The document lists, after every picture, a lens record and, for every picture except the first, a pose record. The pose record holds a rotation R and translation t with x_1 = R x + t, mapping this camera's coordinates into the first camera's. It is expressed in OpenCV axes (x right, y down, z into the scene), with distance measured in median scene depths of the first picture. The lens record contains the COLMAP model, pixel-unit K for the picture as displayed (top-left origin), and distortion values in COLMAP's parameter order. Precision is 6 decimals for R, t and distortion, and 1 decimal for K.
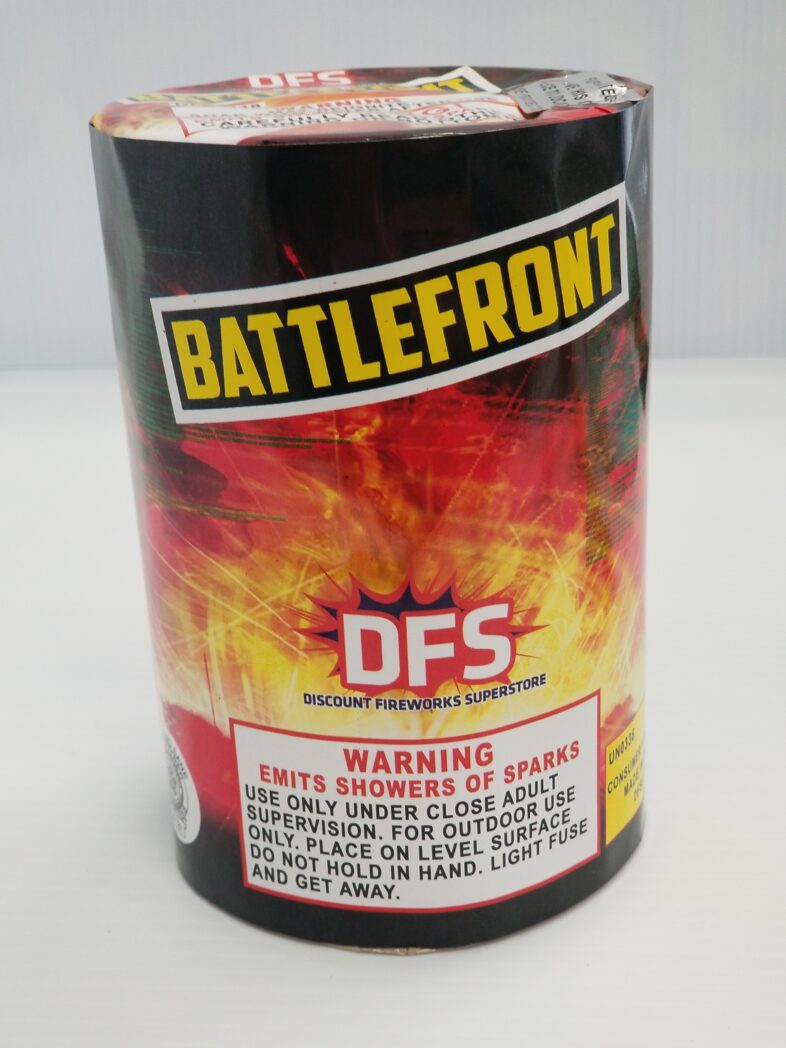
lens RADIAL K [[1623.7, 0, 394.0], [0, 1623.7, 538.1], [0, 0, 1]] dist [0.026868, 0.031595]
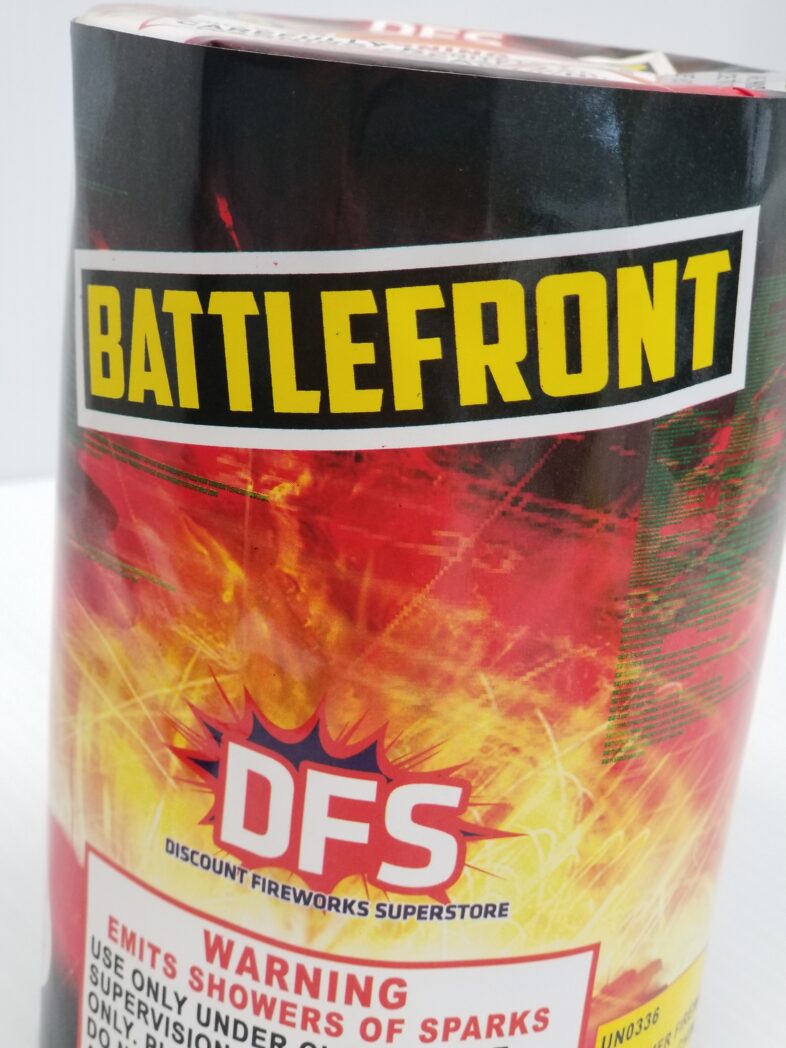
lens RADIAL K [[1617.0, 0, 412.1], [0, 1617.0, 522.7], [0, 0, 1]] dist [0.108153, -1.129102]
pose [[0.949946, 0.220994, -0.220826, 0.177240], [-0.234764, 0.971315, -0.037848, -0.036888], [0.206128, 0.087795, 0.974579, 0.336069]]
